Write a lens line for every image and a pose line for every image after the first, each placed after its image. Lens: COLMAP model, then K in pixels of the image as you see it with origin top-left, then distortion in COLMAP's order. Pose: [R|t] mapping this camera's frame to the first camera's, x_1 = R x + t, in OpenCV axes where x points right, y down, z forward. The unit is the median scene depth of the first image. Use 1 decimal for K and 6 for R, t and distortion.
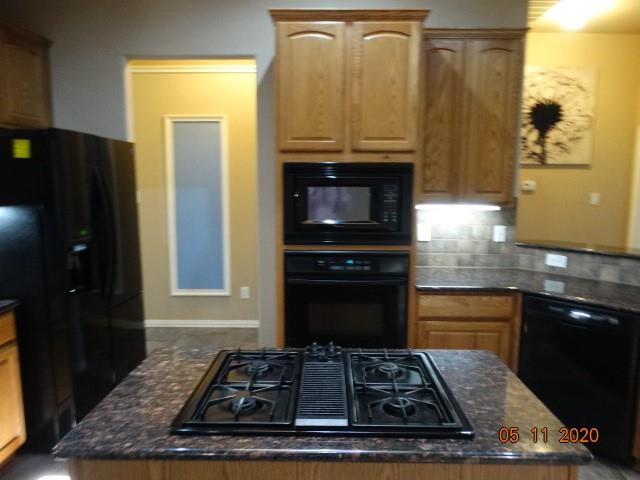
lens RADIAL K [[461.1, 0, 324.1], [0, 461.1, 240.4], [0, 0, 1]] dist [0.034938, 0.011402]
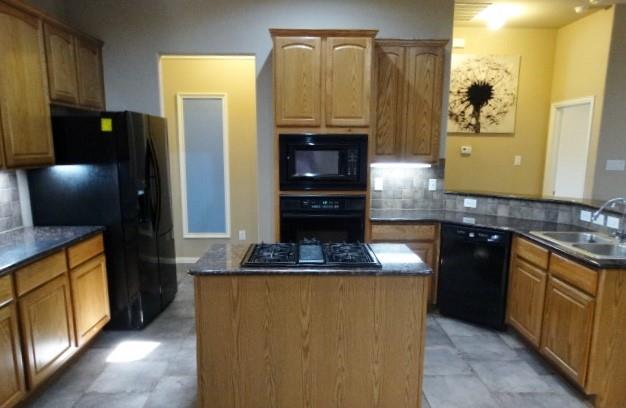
lens RADIAL K [[450.9, 0, 311.8], [0, 450.9, 222.6], [0, 0, 1]] dist [0.060242, -0.001782]
pose [[0.999674, -0.004207, 0.025185, -0.020898], [0.003191, 0.999185, 0.040249, 0.050246], [-0.025334, -0.040156, 0.998872, -0.410461]]
